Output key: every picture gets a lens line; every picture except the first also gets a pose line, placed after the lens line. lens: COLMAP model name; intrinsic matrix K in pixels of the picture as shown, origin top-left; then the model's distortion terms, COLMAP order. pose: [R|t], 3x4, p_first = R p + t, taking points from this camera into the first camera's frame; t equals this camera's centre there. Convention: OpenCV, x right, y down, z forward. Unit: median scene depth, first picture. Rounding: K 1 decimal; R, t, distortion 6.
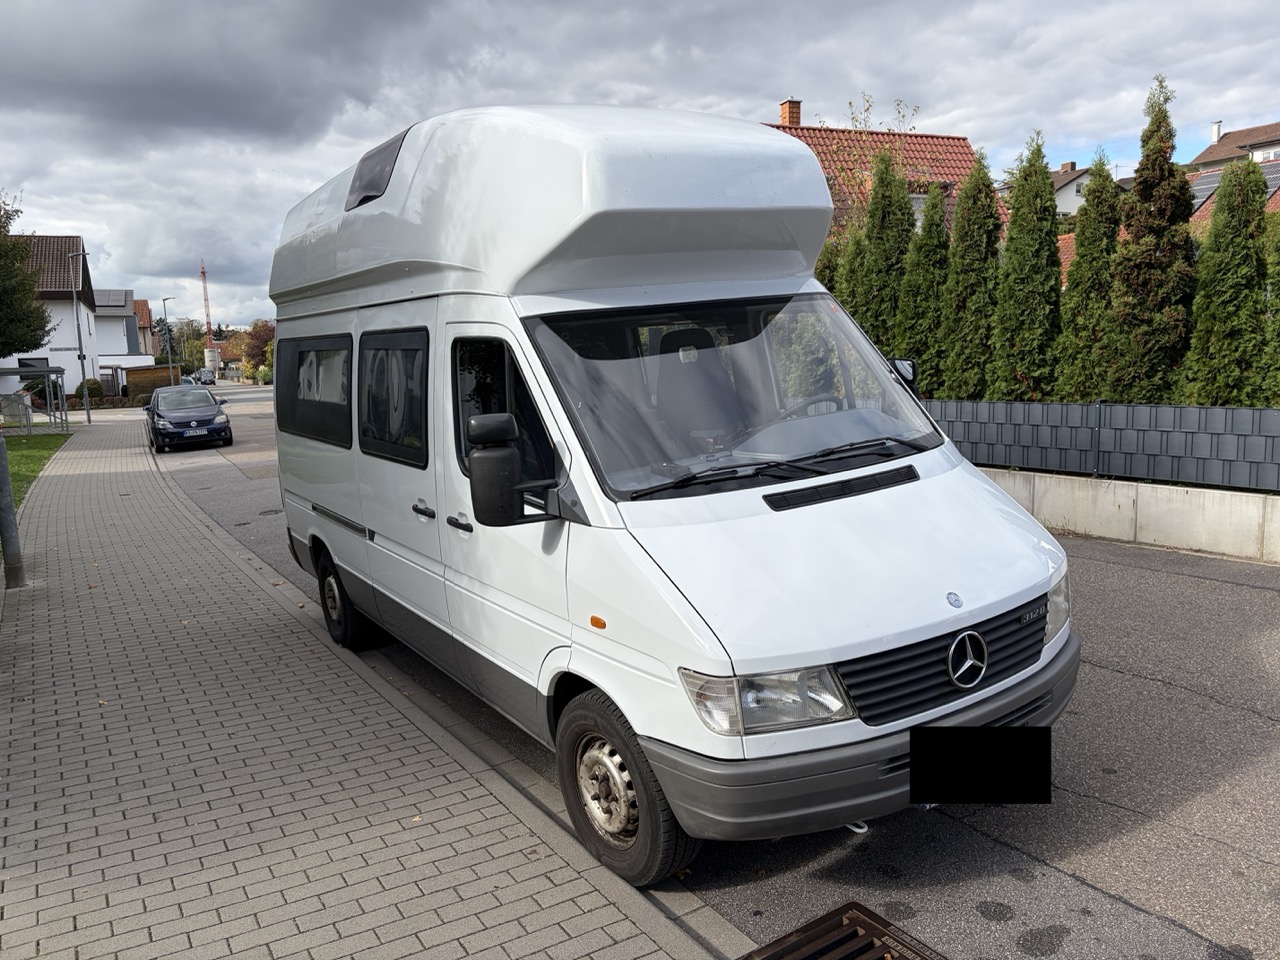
lens RADIAL K [[966.4, 0, 646.2], [0, 966.4, 480.1], [0, 0, 1]] dist [0.038892, -0.033817]
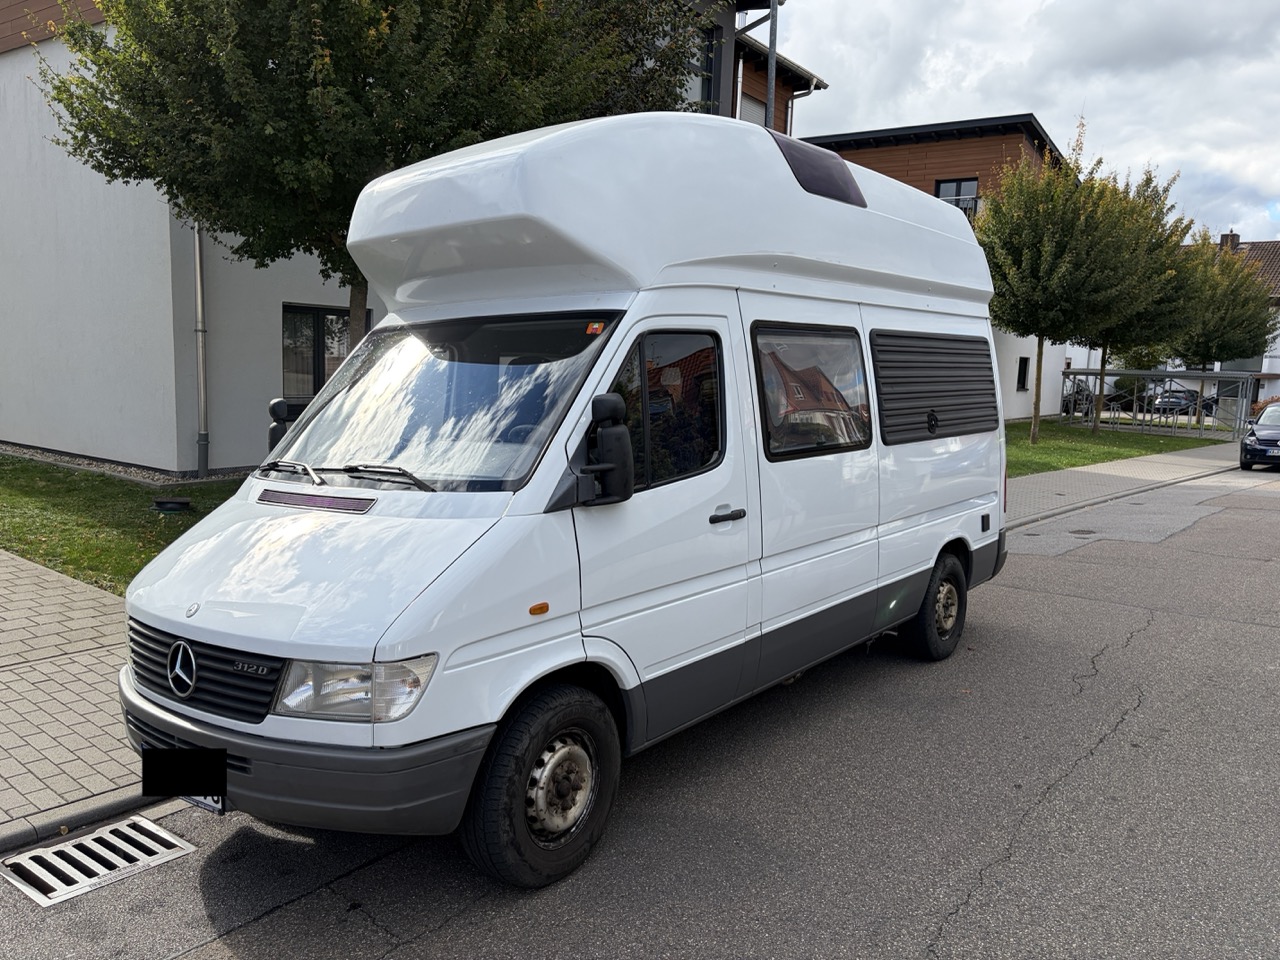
lens RADIAL K [[966.4, 0, 643.3], [0, 966.4, 474.7], [0, 0, 1]] dist [0.038892, -0.033817]
pose [[0.336335, 0.157038, -0.928557, 1.347874], [-0.166177, 0.980423, 0.105618, -0.197530], [0.926965, 0.118782, 0.355847, 1.002871]]
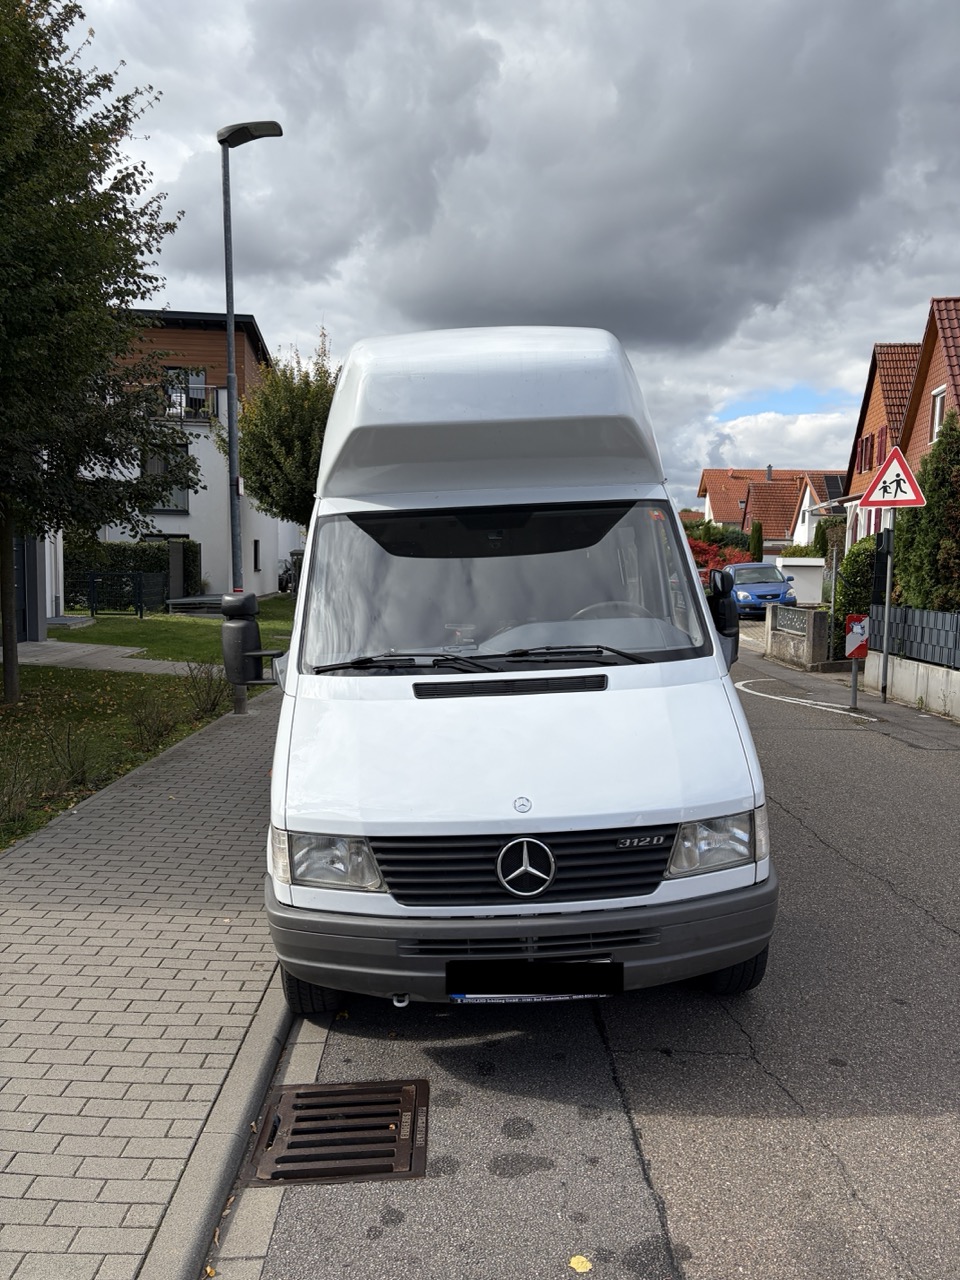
lens RADIAL K [[966.4, 0, 464.1], [0, 966.4, 632.4], [0, 0, 1]] dist [0.038892, -0.033817]
pose [[0.851296, 0.086610, -0.517489, 0.728260], [-0.110856, 0.993707, -0.016052, -0.029849], [0.512842, 0.071032, 0.855540, 0.093298]]
